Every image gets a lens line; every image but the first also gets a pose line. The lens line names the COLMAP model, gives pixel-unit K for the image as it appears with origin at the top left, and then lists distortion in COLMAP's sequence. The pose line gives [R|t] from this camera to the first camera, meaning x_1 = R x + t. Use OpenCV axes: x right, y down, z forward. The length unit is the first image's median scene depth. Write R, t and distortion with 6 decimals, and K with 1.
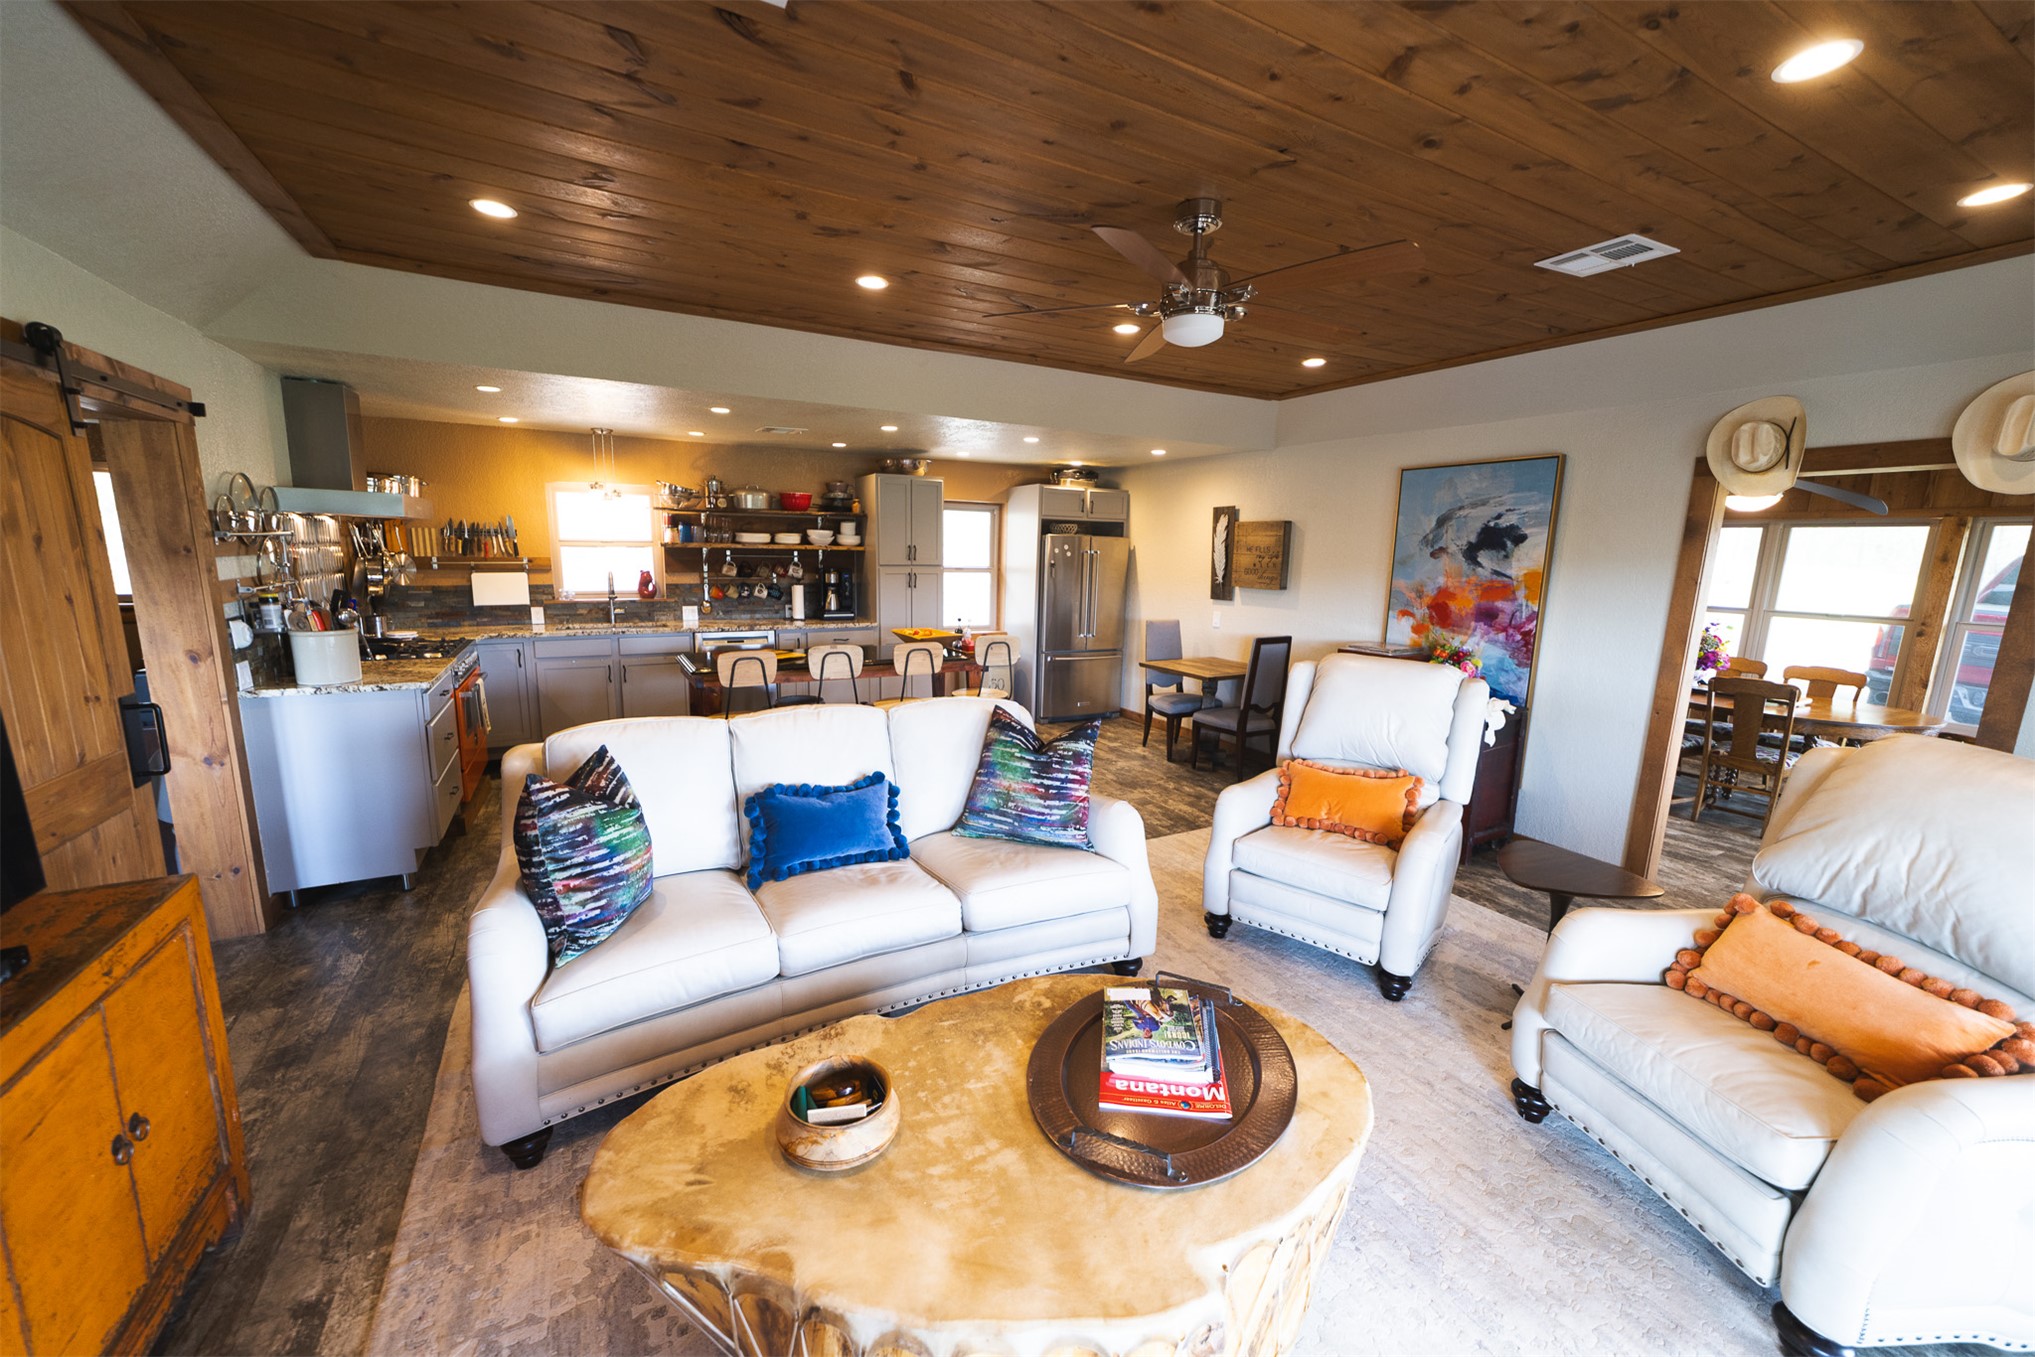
lens RADIAL K [[776.8, 0, 1014.5], [0, 776.8, 683.4], [0, 0, 1]] dist [-0.007634, 0.001137]
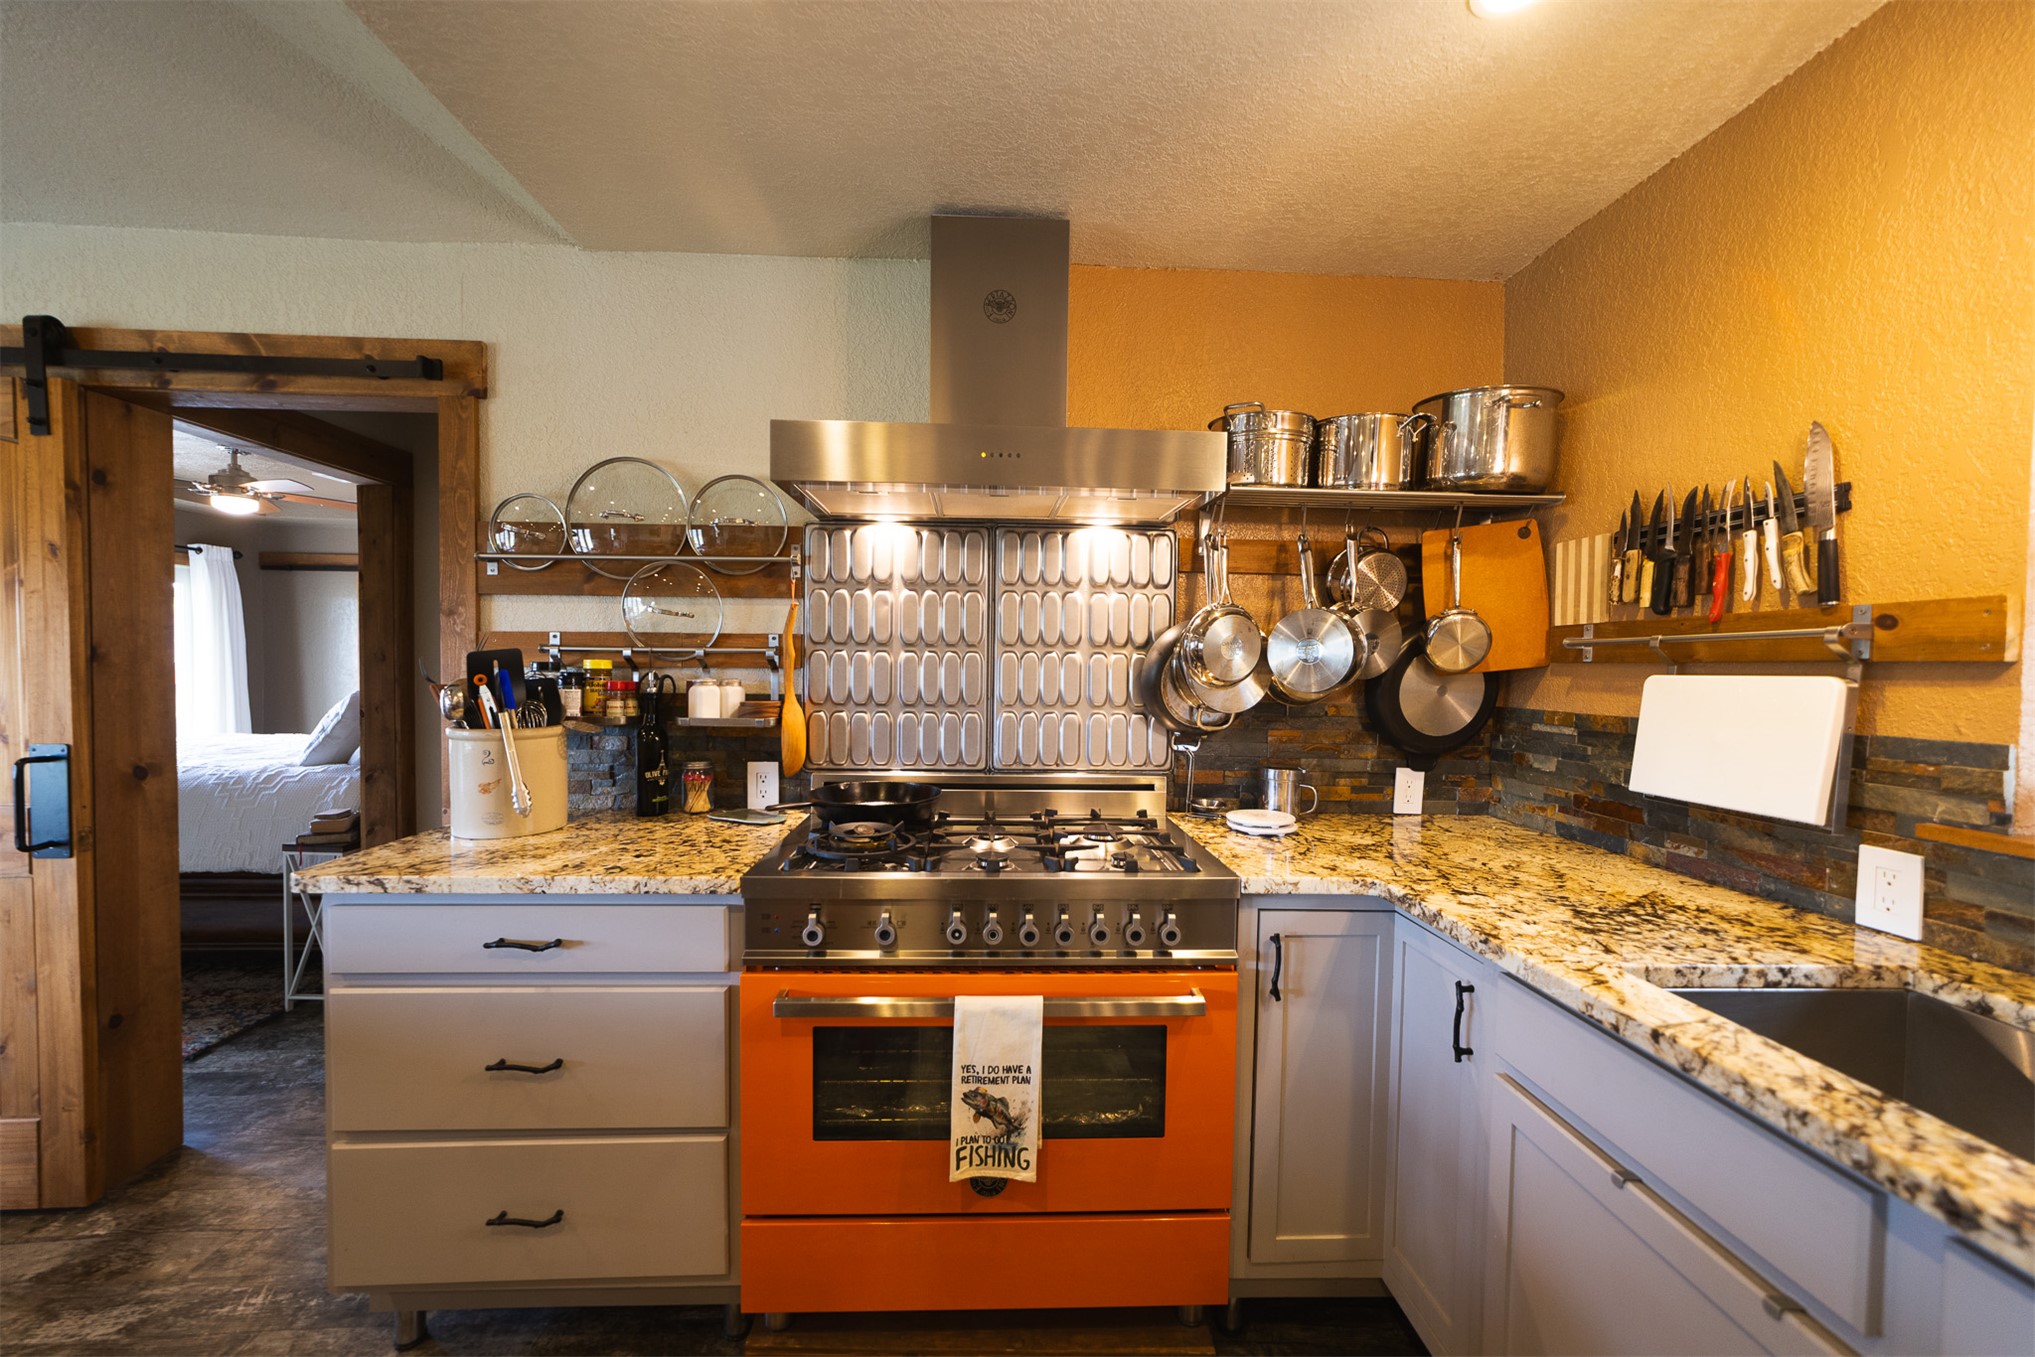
lens RADIAL K [[776.8, 0, 1022.9], [0, 776.8, 675.3], [0, 0, 1]] dist [-0.007634, 0.001137]
pose [[-0.426345, -0.016363, -0.904413, -0.338182], [-0.180449, 0.981279, 0.067311, -0.115094], [0.886379, 0.191898, -0.421316, 0.874386]]
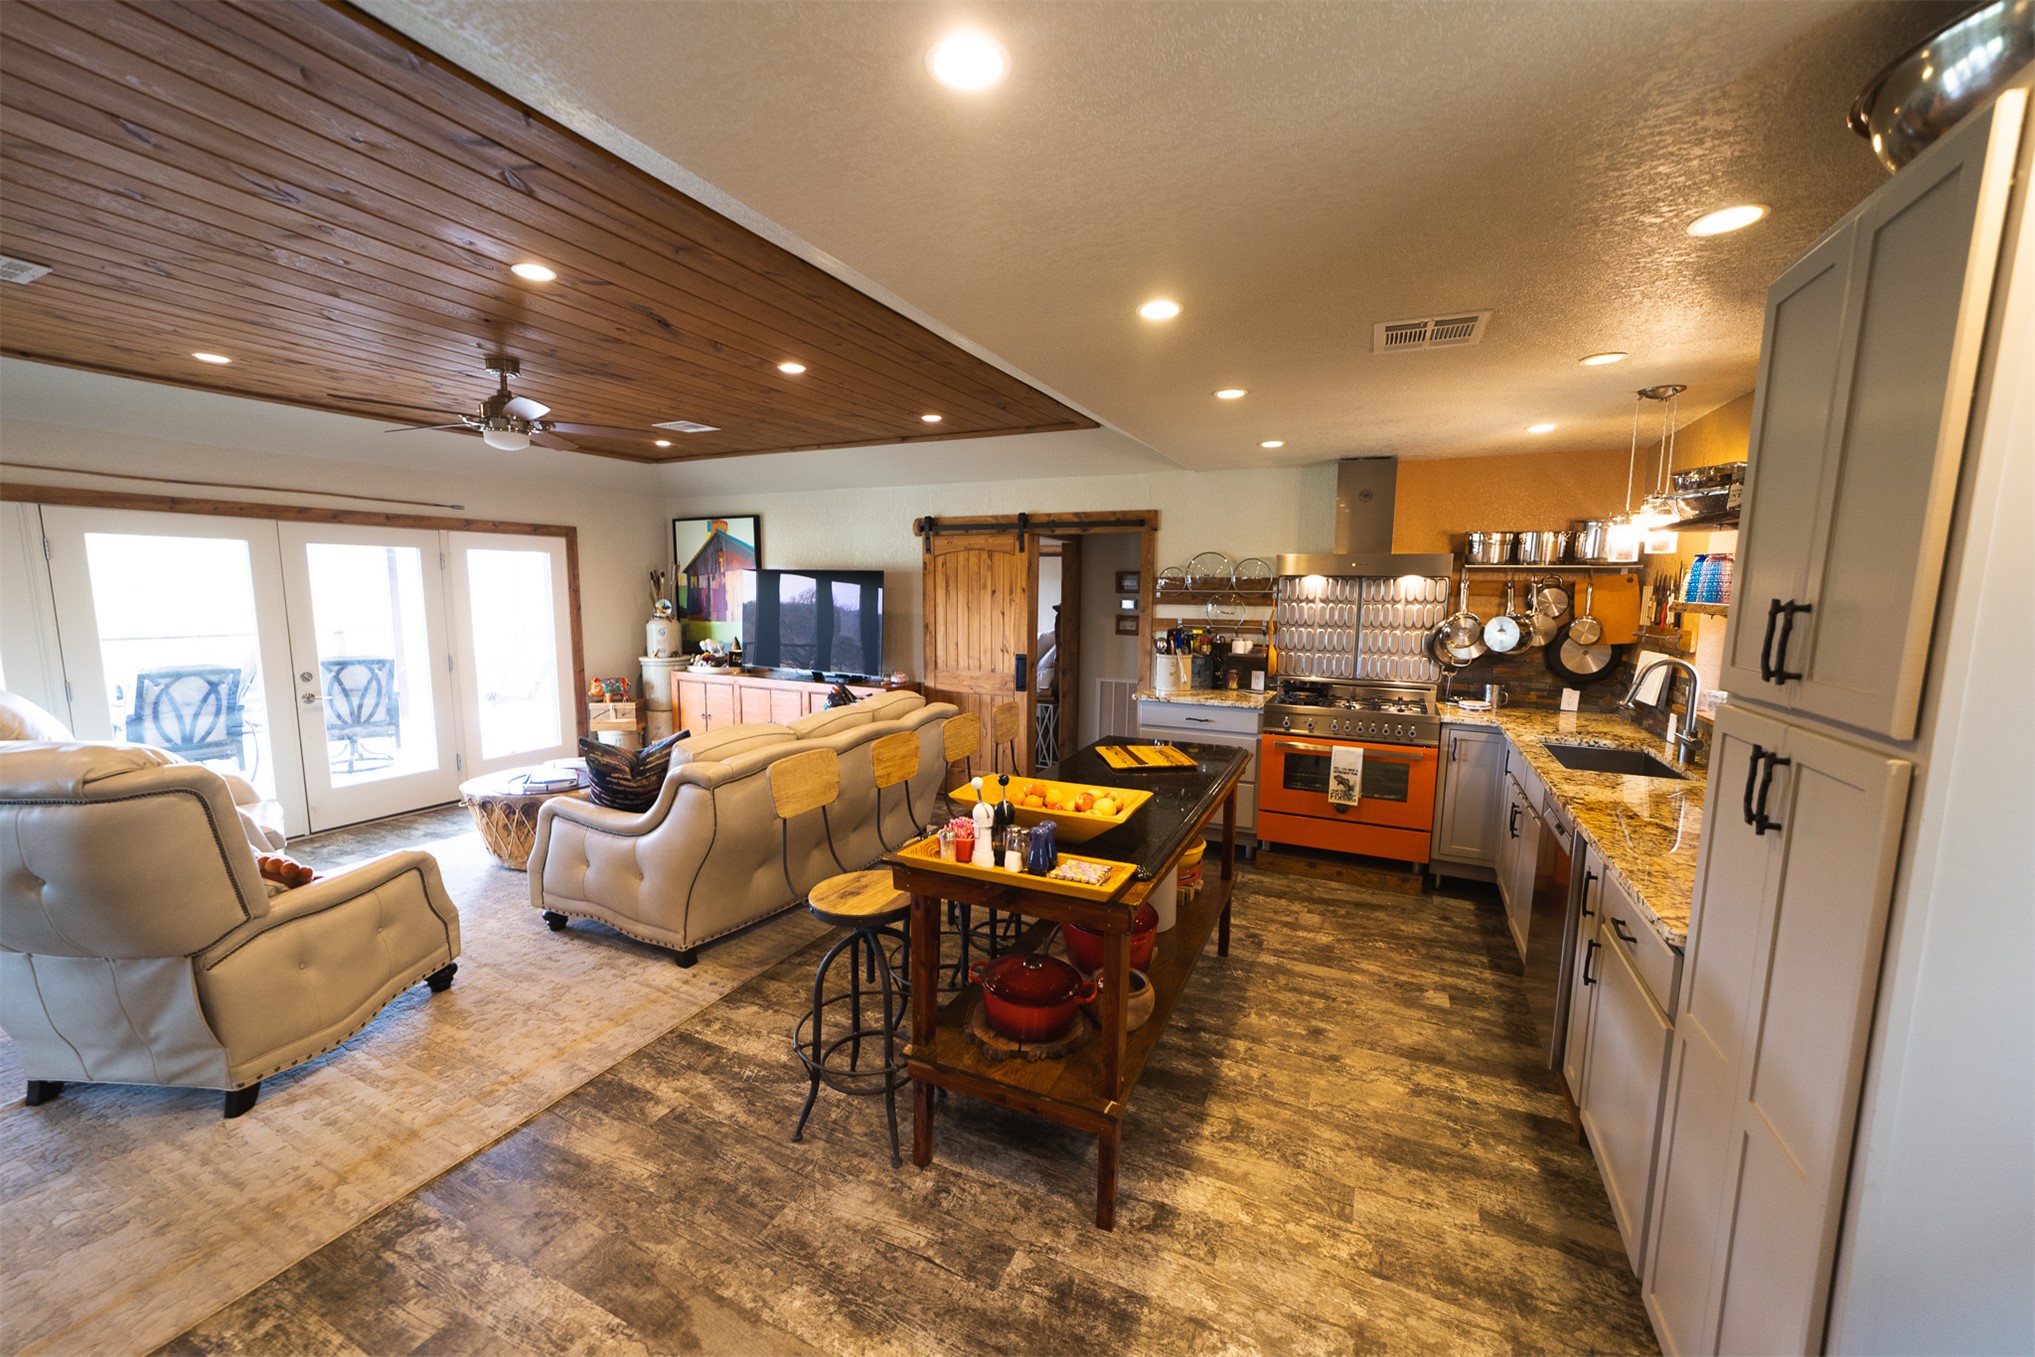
lens RADIAL K [[776.8, 0, 1018.6], [0, 776.8, 683.0], [0, 0, 1]] dist [-0.007634, 0.001137]
pose [[-0.809199, 0.039803, -0.586185, 0.125431], [-0.131342, 0.960199, 0.246511, -0.199631], [0.572666, 0.276468, -0.771764, 1.155525]]
